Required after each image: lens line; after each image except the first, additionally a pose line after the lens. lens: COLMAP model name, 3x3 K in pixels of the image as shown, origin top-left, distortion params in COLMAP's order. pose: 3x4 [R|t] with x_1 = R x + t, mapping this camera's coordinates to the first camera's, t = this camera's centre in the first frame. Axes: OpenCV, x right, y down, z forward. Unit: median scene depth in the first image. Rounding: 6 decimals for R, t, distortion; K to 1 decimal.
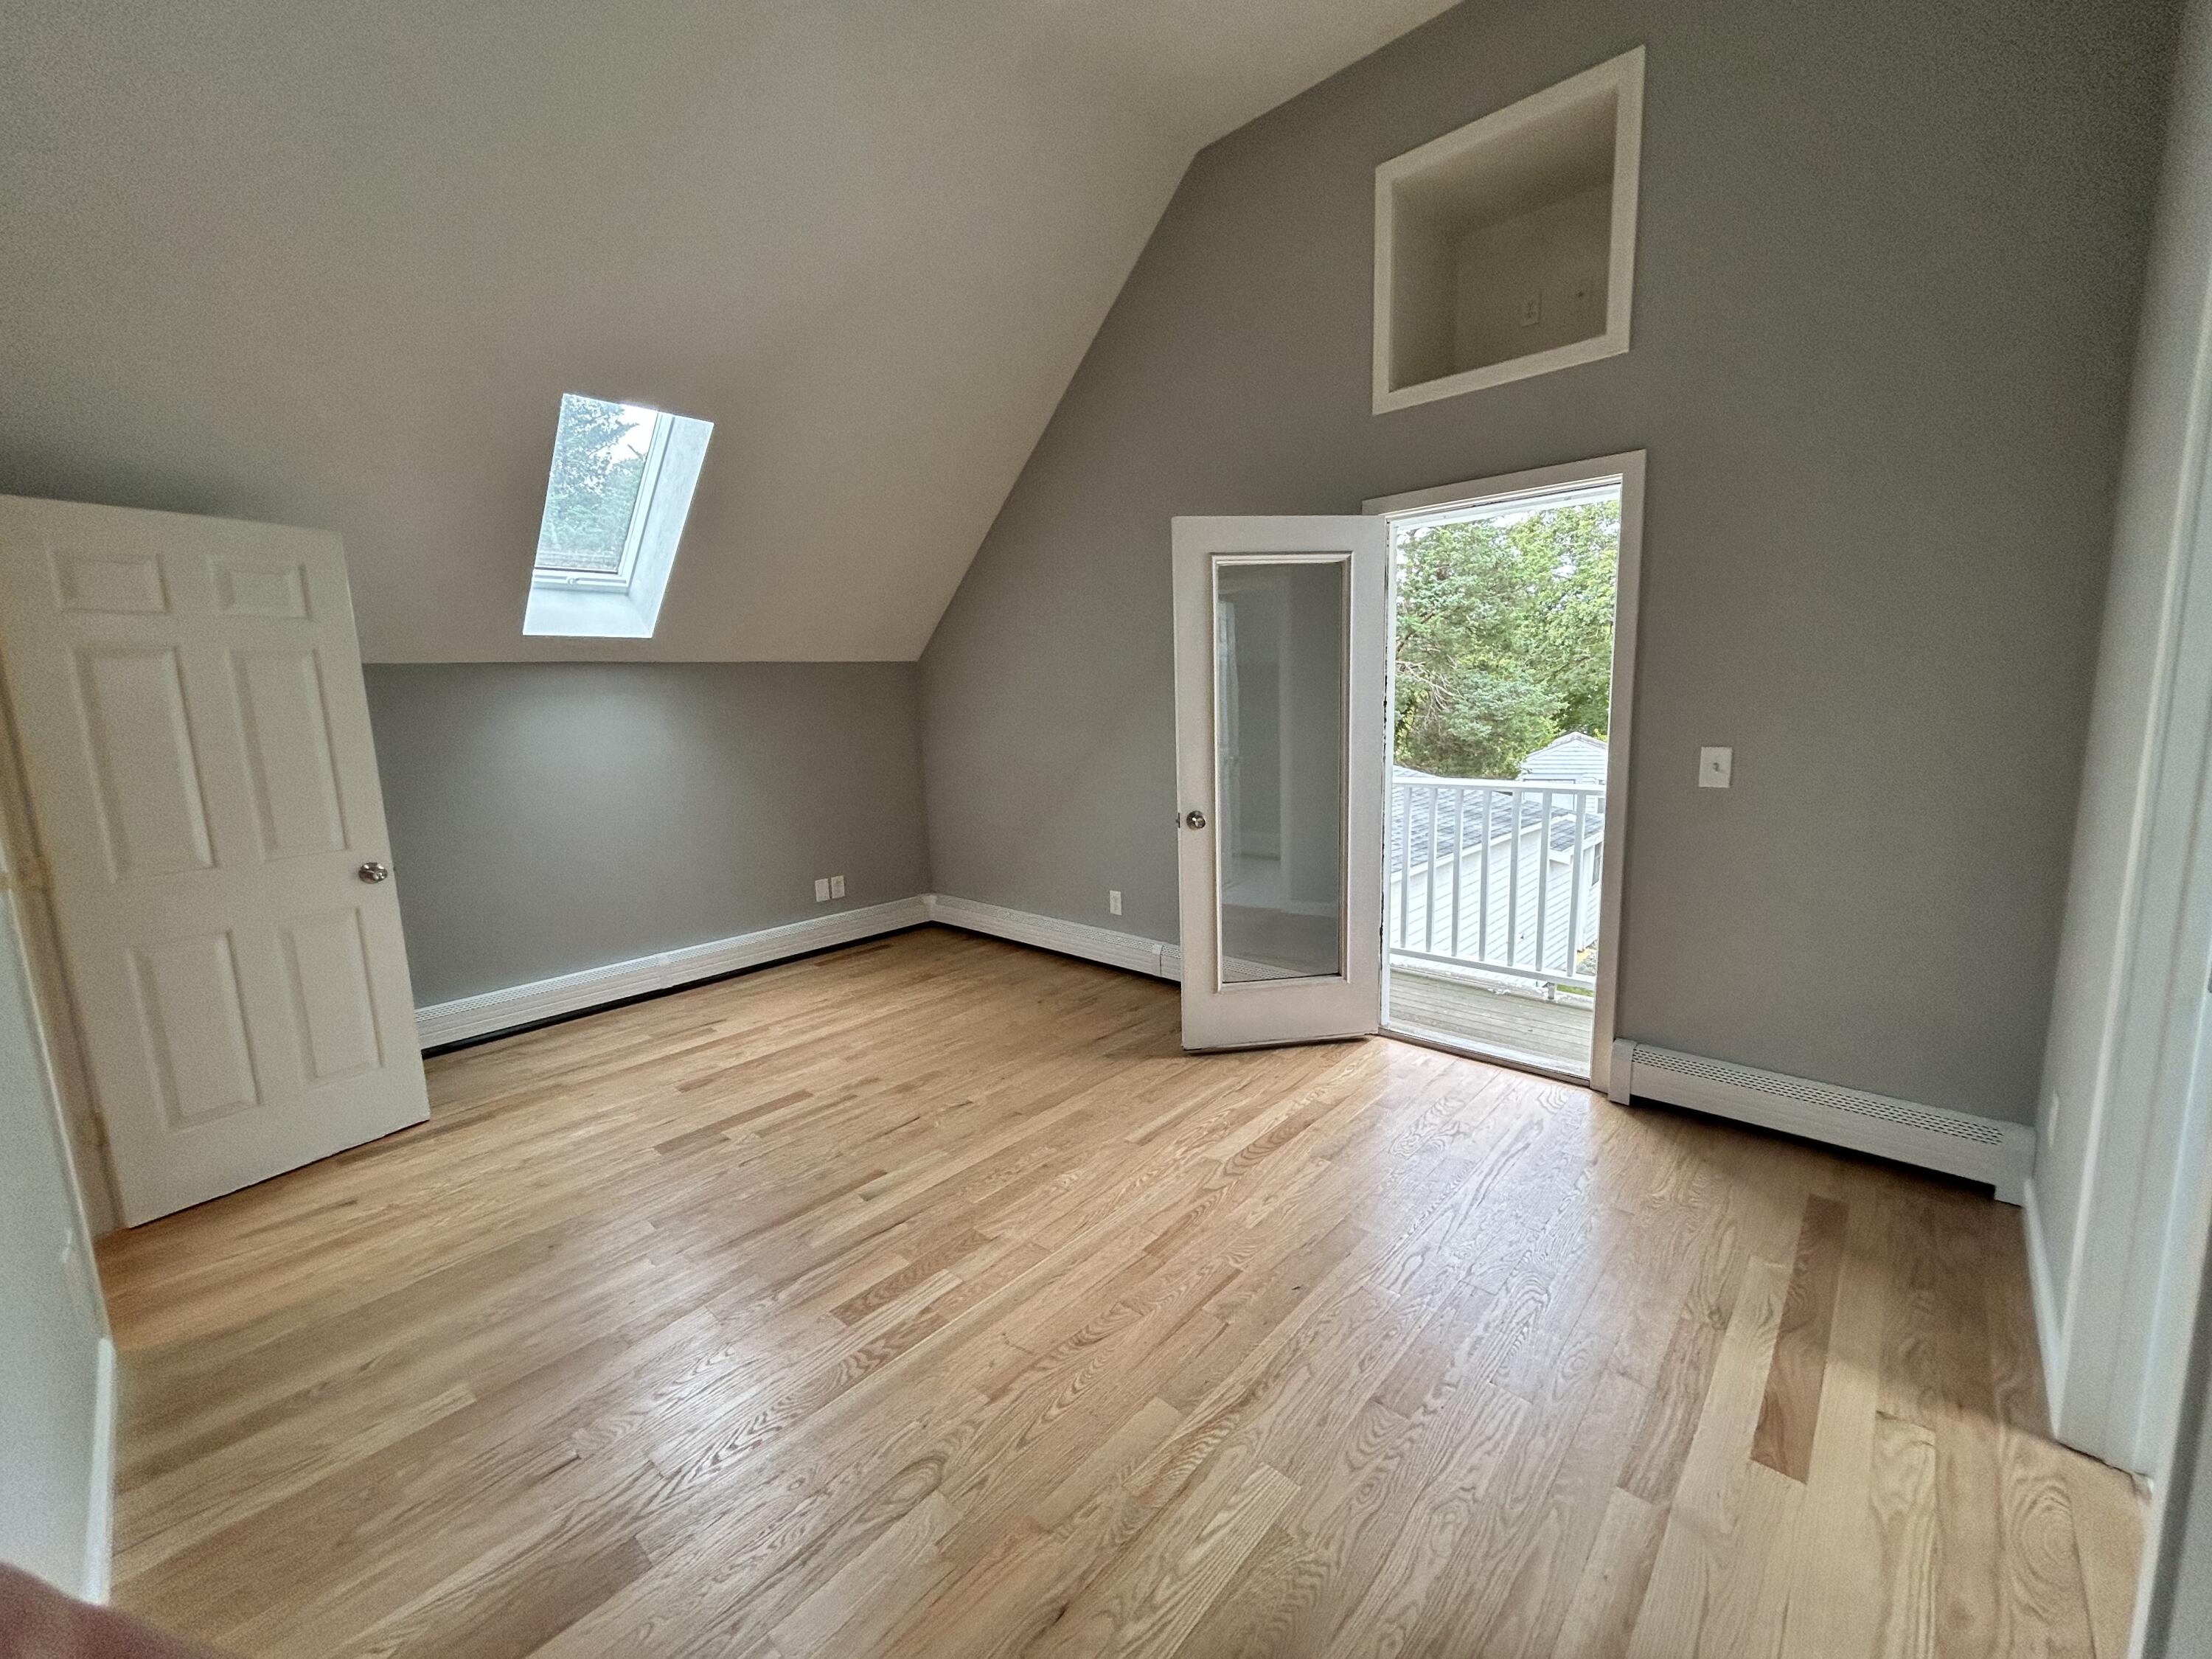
lens RADIAL K [[892.3, 0, 1097.0], [0, 892.3, 825.5], [0, 0, 1]] dist [-0.000817, 0.000040]
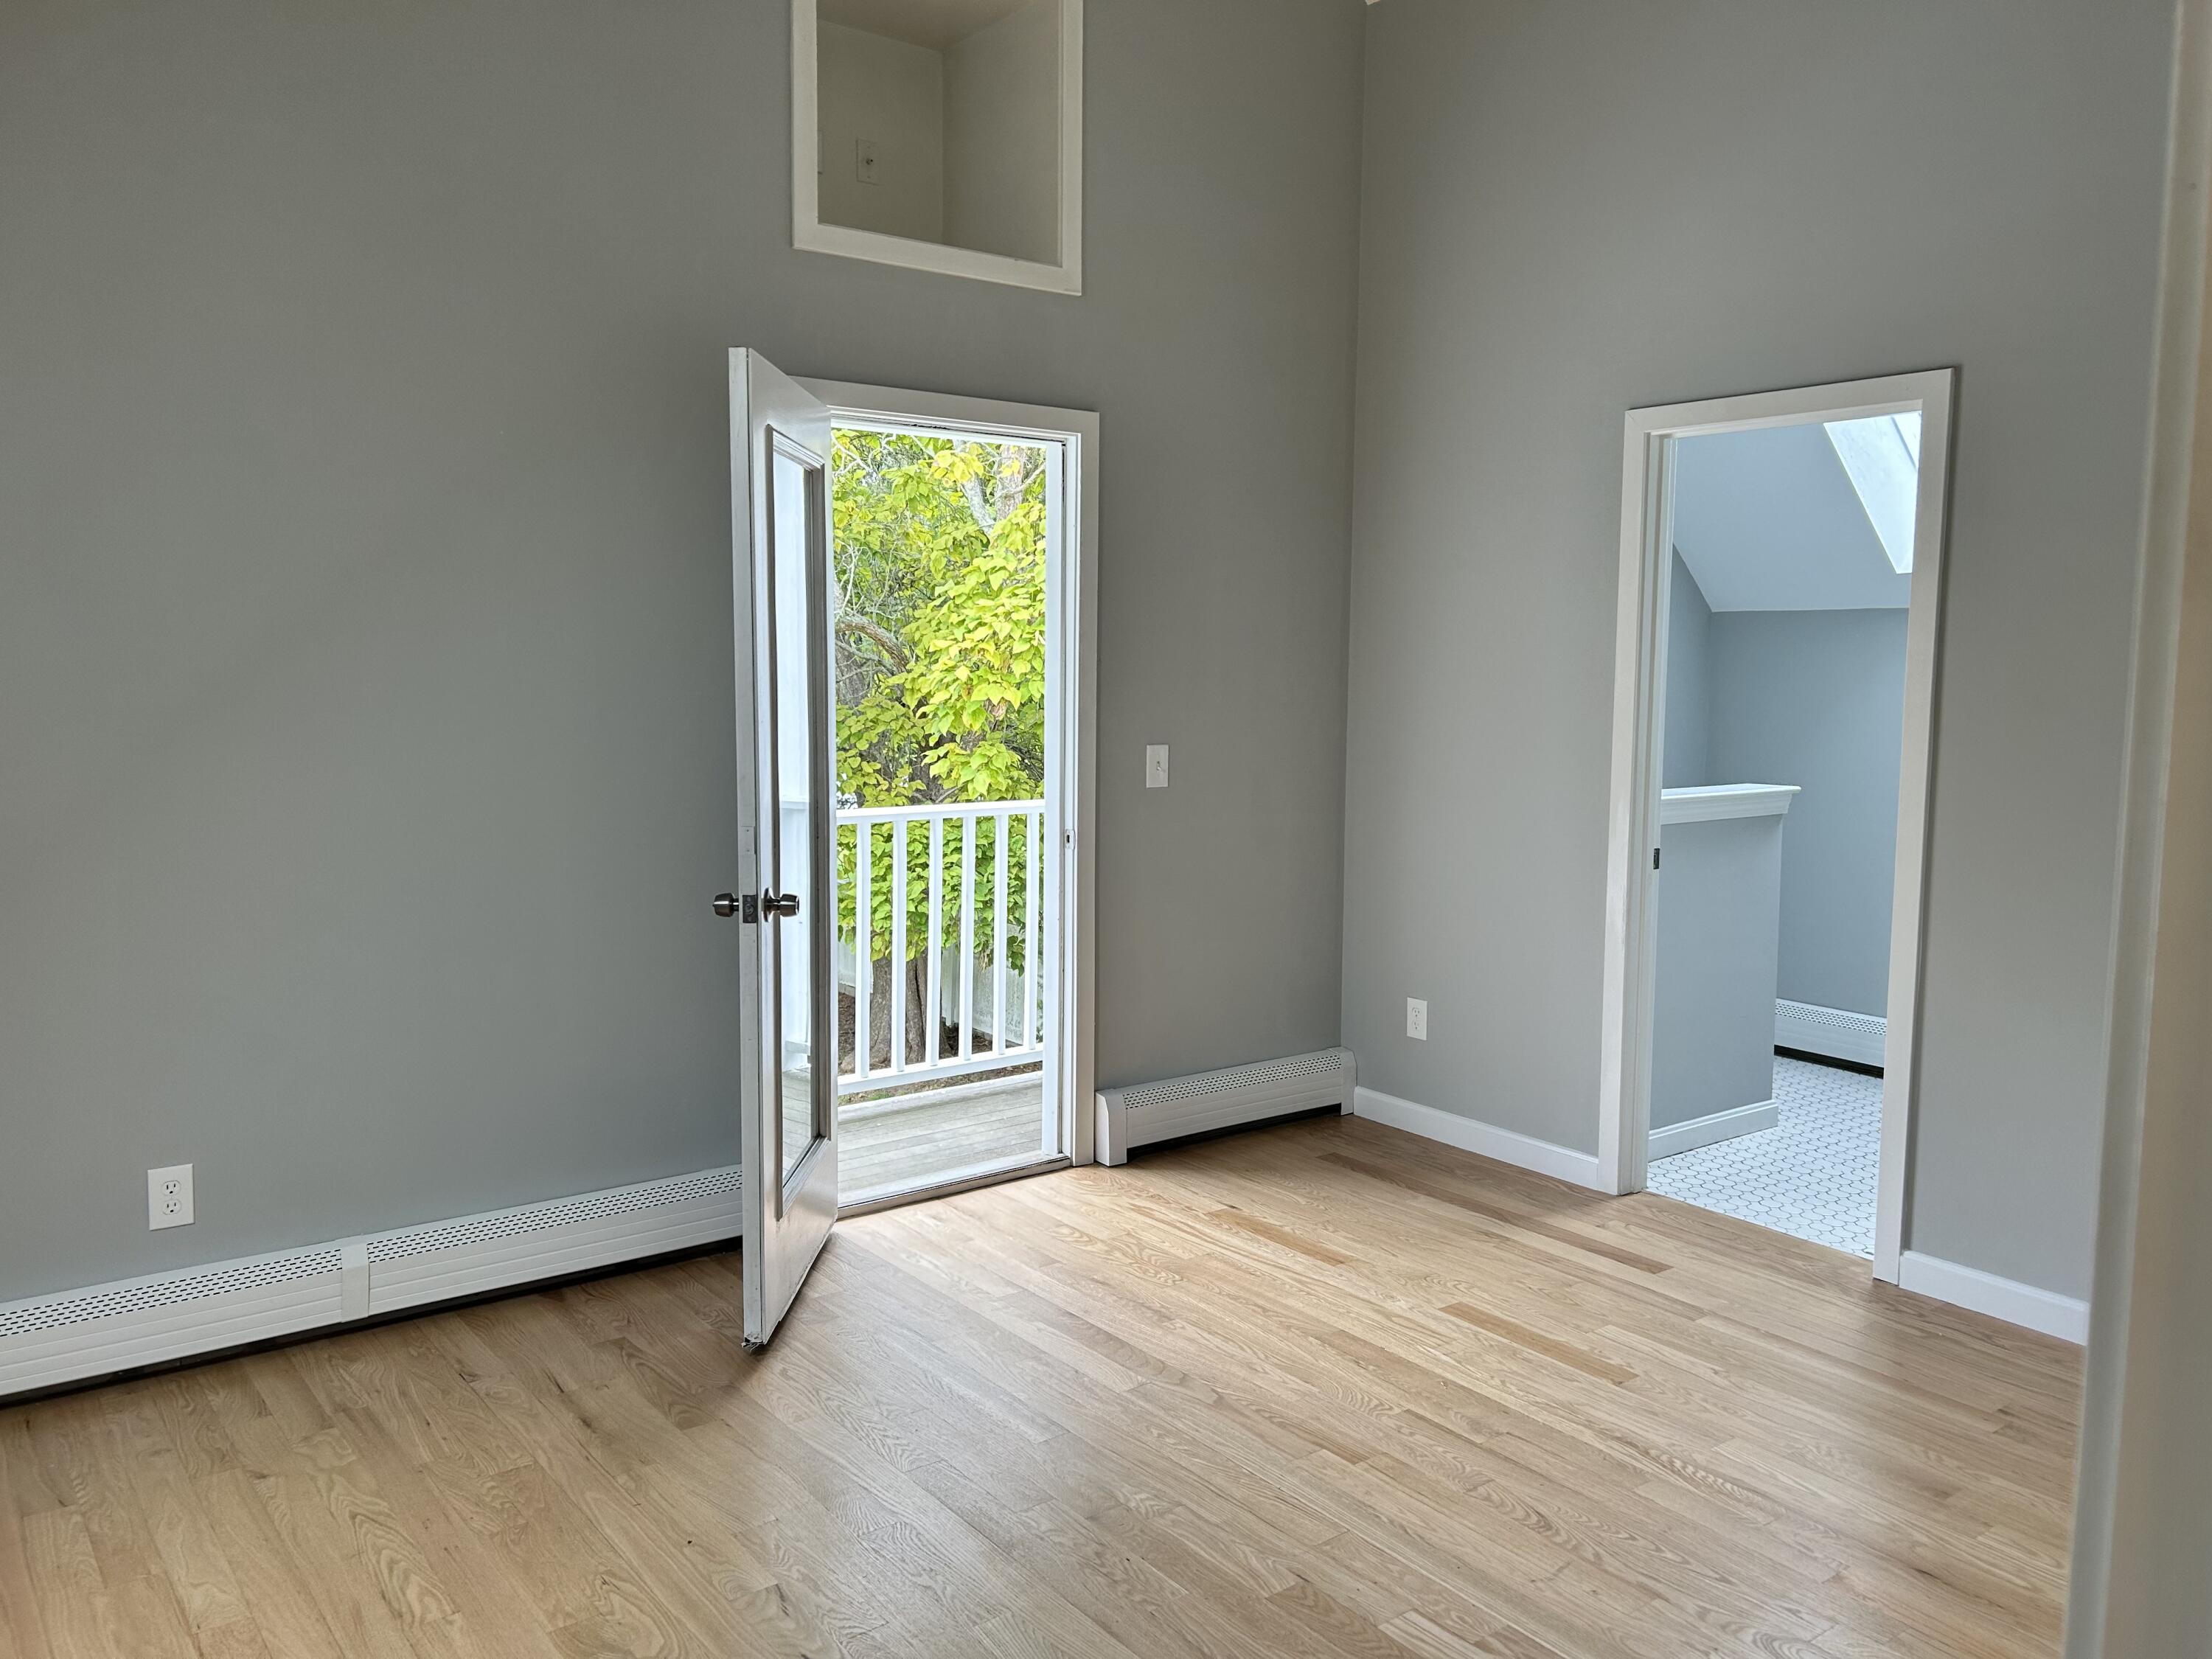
lens RADIAL K [[1662.3, 0, 1112.1], [0, 1662.3, 818.7], [0, 0, 1]] dist [0.058920, -0.059289]
pose [[0.173332, -0.062004, 0.982910, -0.867608], [0.134934, 0.990100, 0.038663, -0.070442], [-0.975576, 0.125926, 0.179982, 0.618756]]
